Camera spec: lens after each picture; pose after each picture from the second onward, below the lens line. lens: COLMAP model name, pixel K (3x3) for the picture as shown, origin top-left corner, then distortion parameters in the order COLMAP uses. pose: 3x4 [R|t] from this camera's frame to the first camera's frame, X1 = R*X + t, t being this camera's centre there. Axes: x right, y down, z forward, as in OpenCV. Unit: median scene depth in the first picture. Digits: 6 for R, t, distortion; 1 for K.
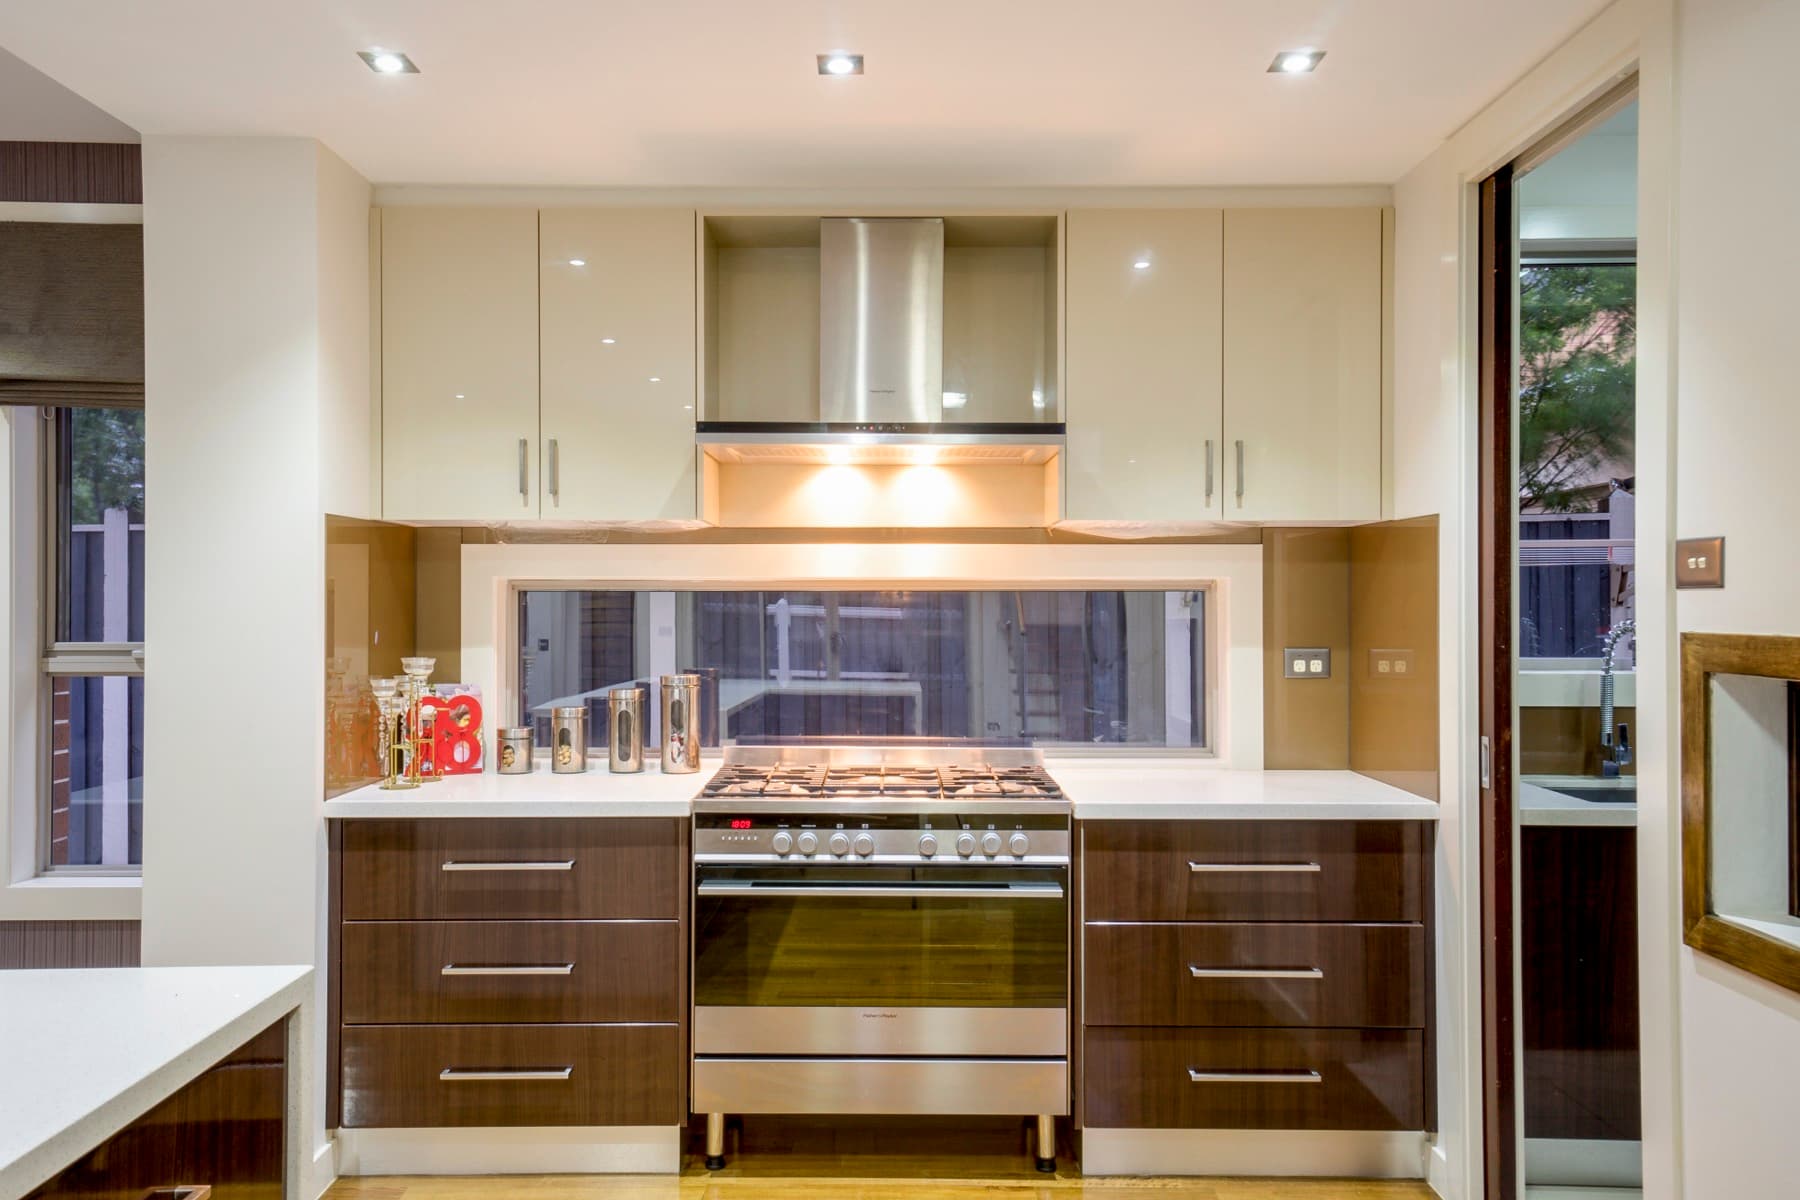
lens RADIAL K [[1345.9, 0, 900.0], [0, 1345.9, 600.0], [0, 0, 1]] dist [0.003296, 0.067793]
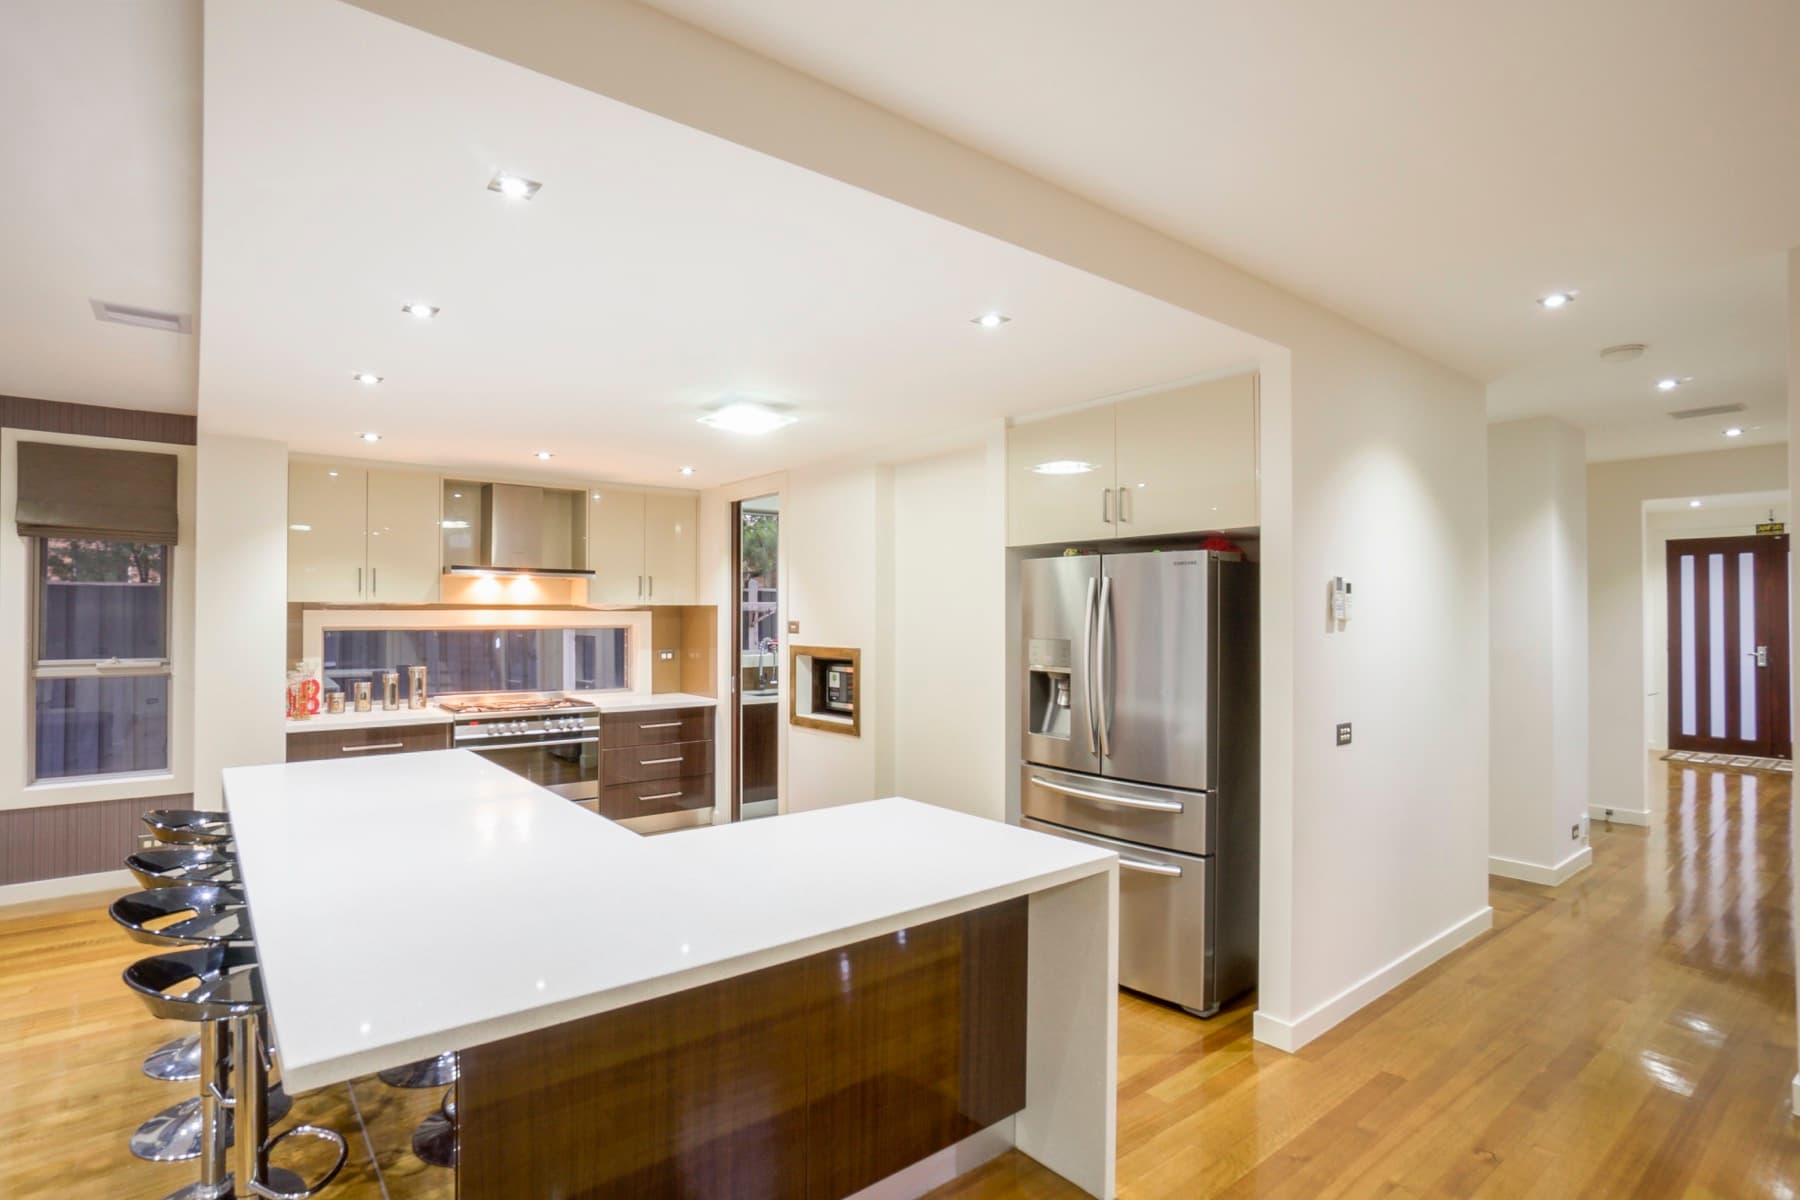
lens RADIAL K [[899.3, 0, 900.0], [0, 899.3, 600.0], [0, 0, 1]] dist [-0.000149, -0.000045]
pose [[0.774549, 0.012516, 0.632391, -0.540326], [-0.005661, 0.999901, -0.012856, -0.048885], [-0.632489, 0.006378, 0.774543, -0.797746]]
